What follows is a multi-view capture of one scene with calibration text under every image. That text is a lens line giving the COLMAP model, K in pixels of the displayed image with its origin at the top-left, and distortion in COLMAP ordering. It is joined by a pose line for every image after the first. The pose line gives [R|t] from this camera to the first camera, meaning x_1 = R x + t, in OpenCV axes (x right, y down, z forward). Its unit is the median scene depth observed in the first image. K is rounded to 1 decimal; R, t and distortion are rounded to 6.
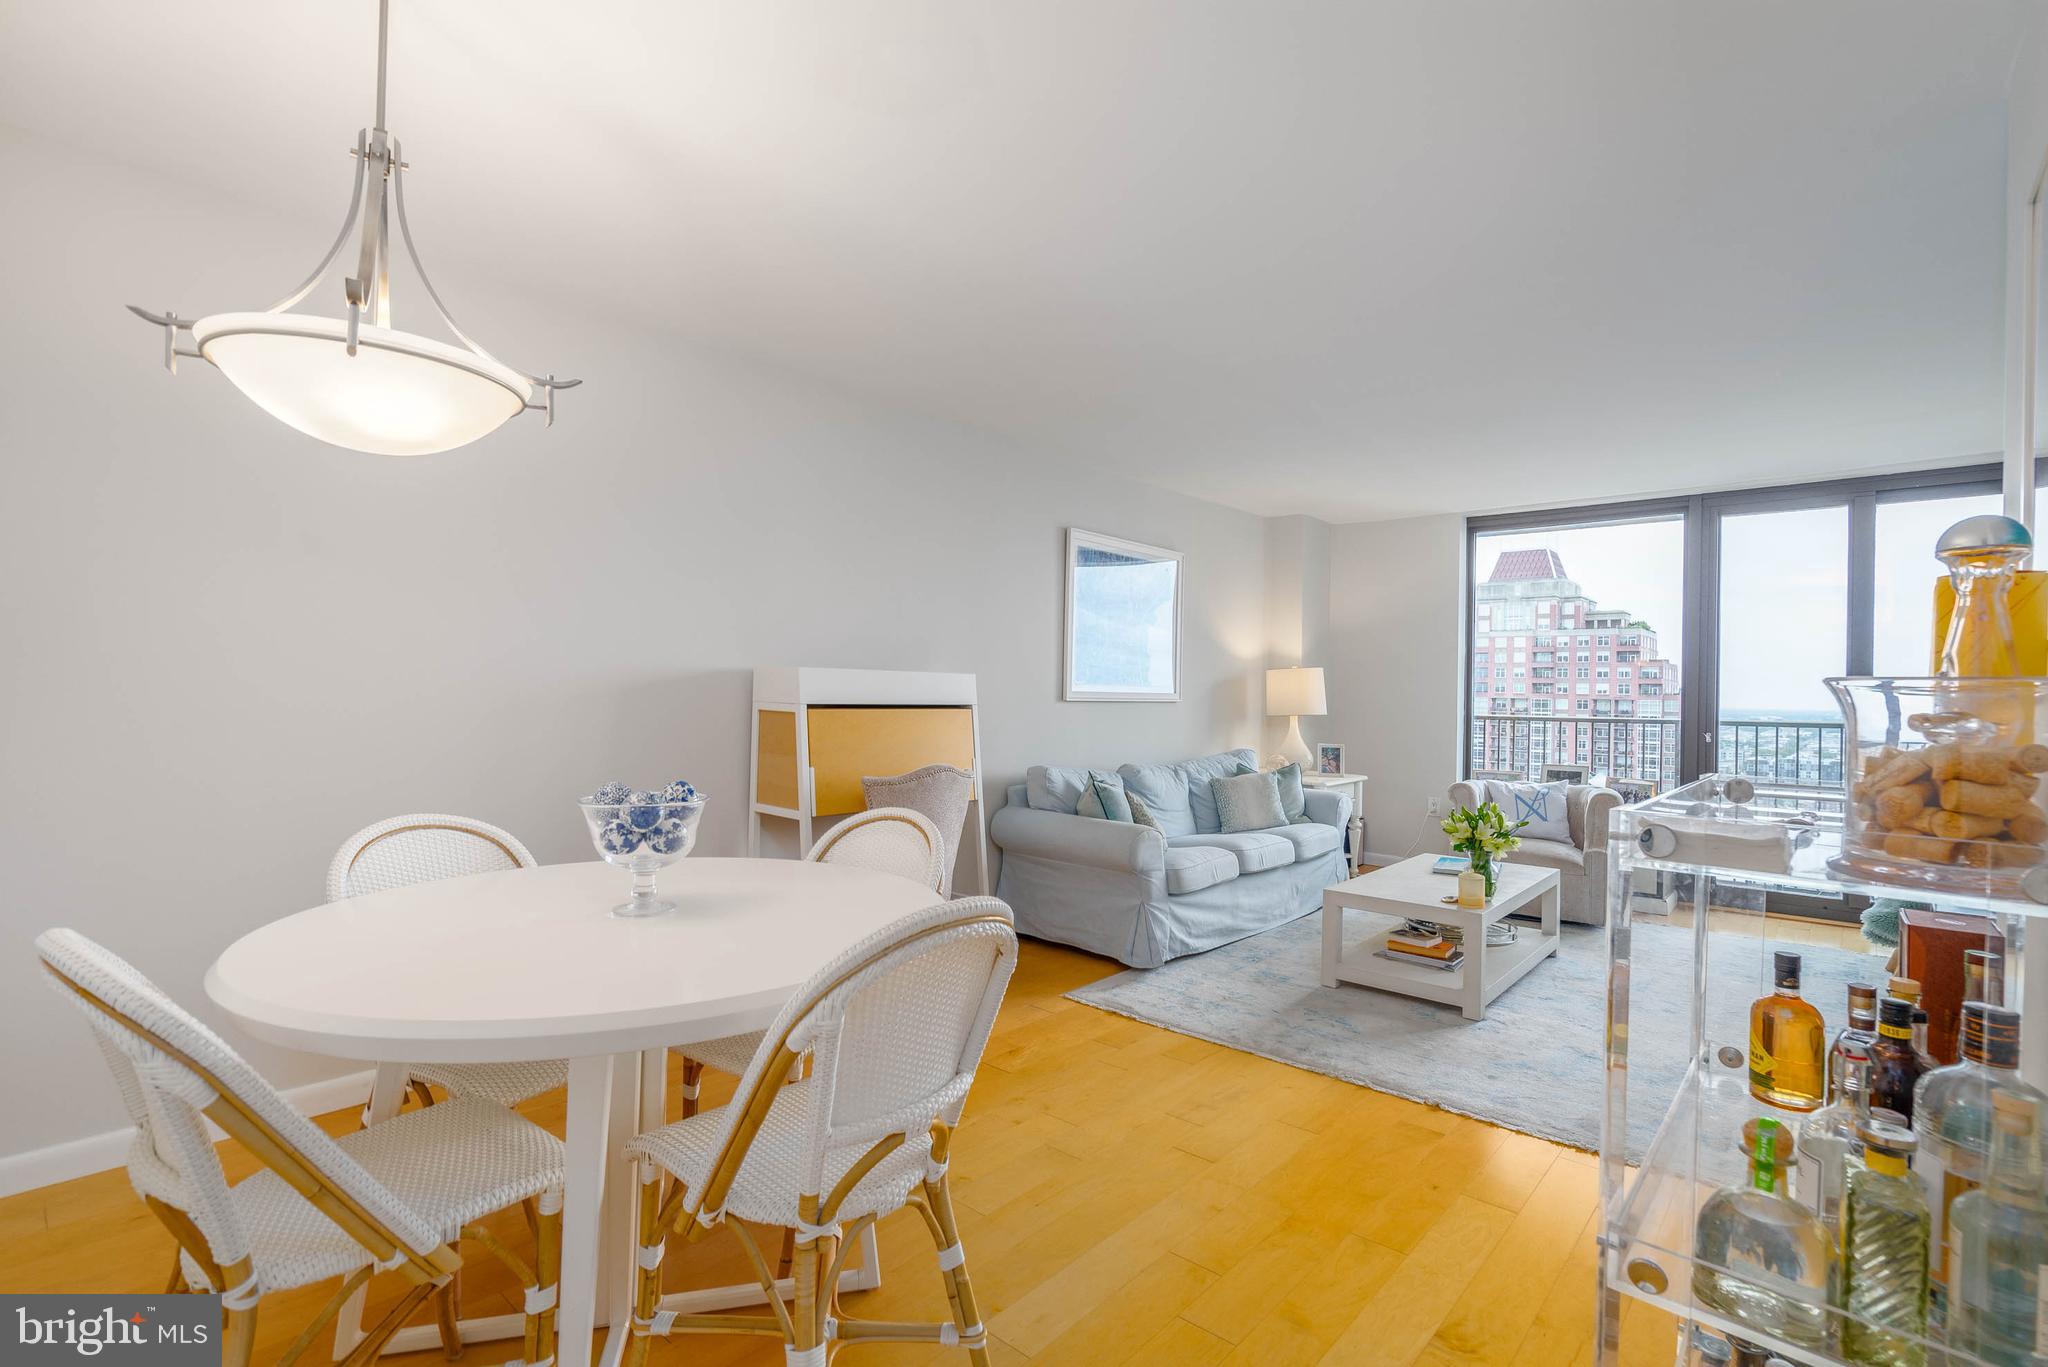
lens RADIAL K [[935.1, 0, 1024.0], [0, 935.1, 683.5], [0, 0, 1]] dist [0.002415, 0.000859]
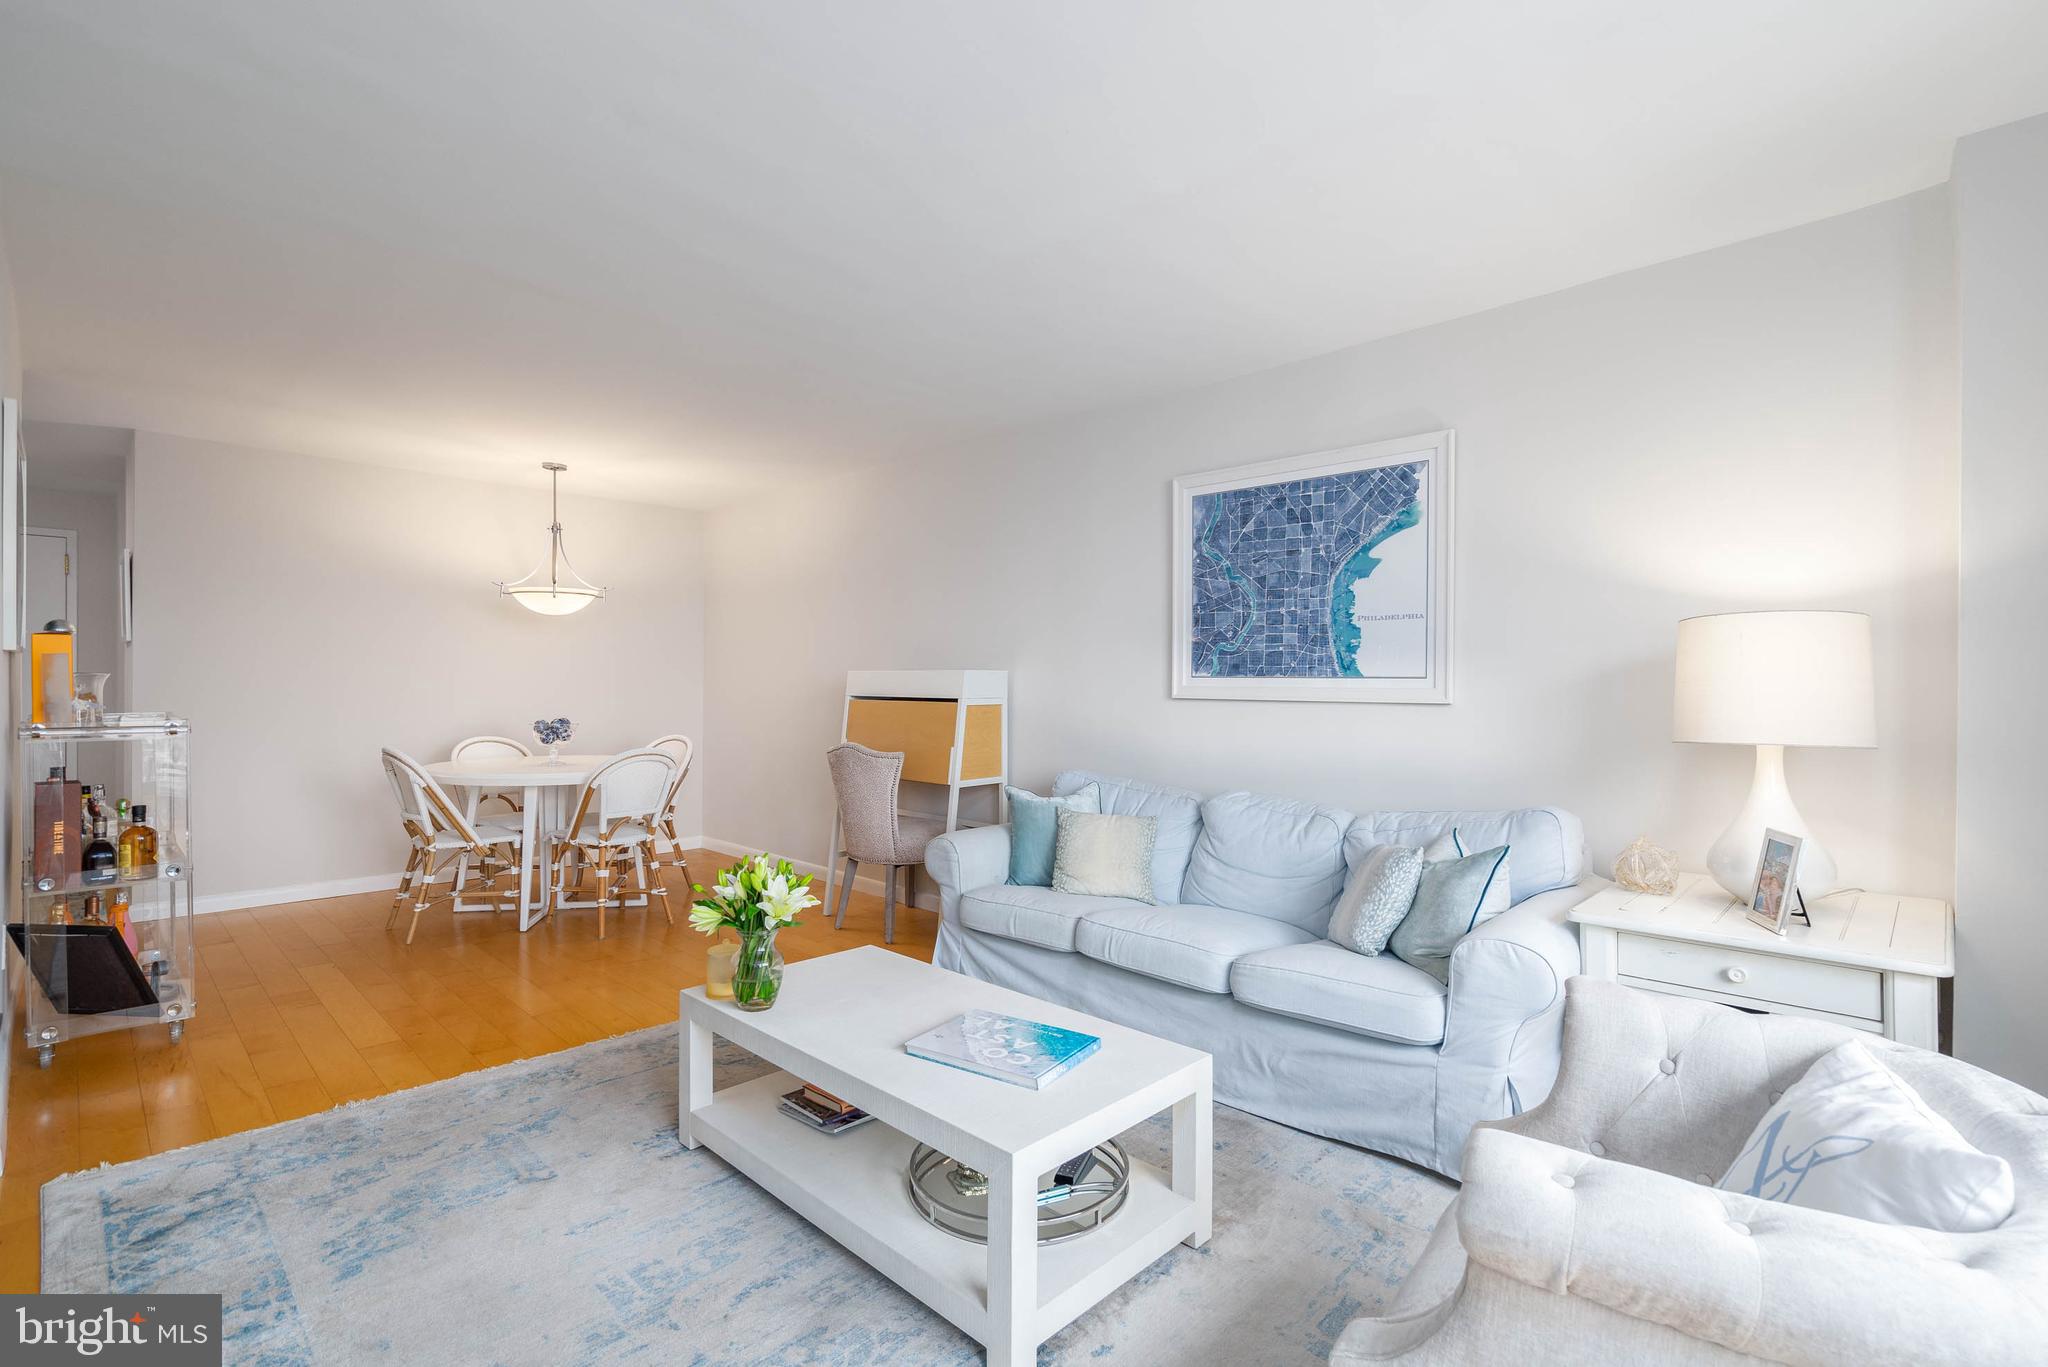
lens RADIAL K [[935.1, 0, 1024.0], [0, 935.1, 683.5], [0, 0, 1]] dist [0.002415, 0.000859]
pose [[-0.034143, -0.016630, -0.999279, 0.779072], [0.003540, 0.999853, -0.016761, 0.017072], [0.999411, -0.004110, -0.034079, 0.829613]]
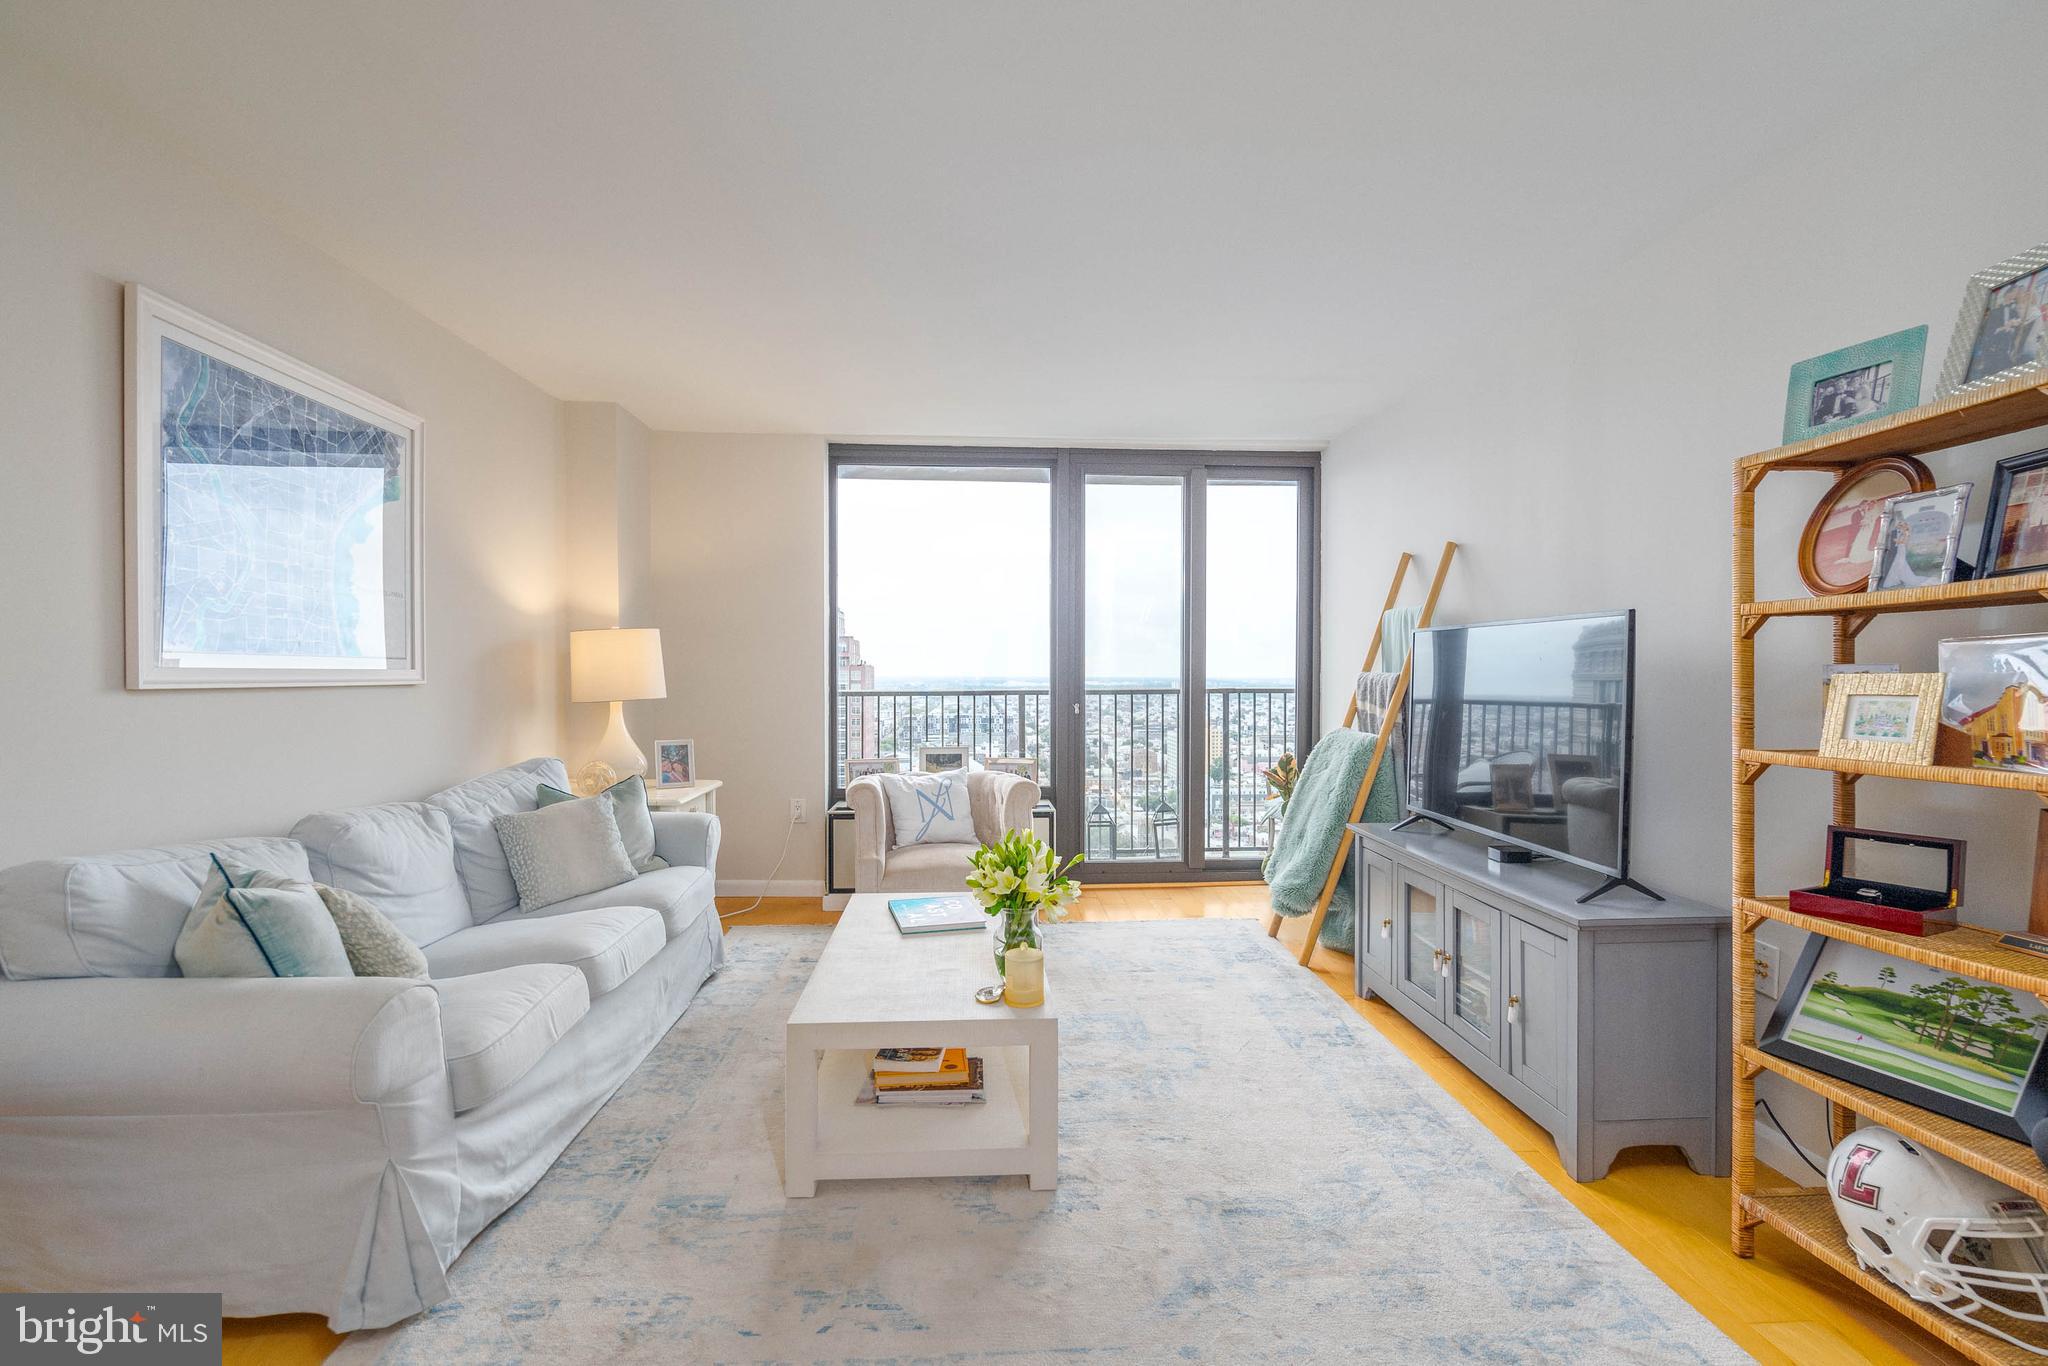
lens RADIAL K [[935.1, 0, 1024.0], [0, 935.1, 683.0], [0, 0, 1]] dist [0.002415, 0.000859]
pose [[0.706406, -0.024340, 0.707388, 0.025521], [0.004825, 0.999551, 0.029574, 0.003968], [-0.707790, -0.017478, 0.706206, 0.369615]]
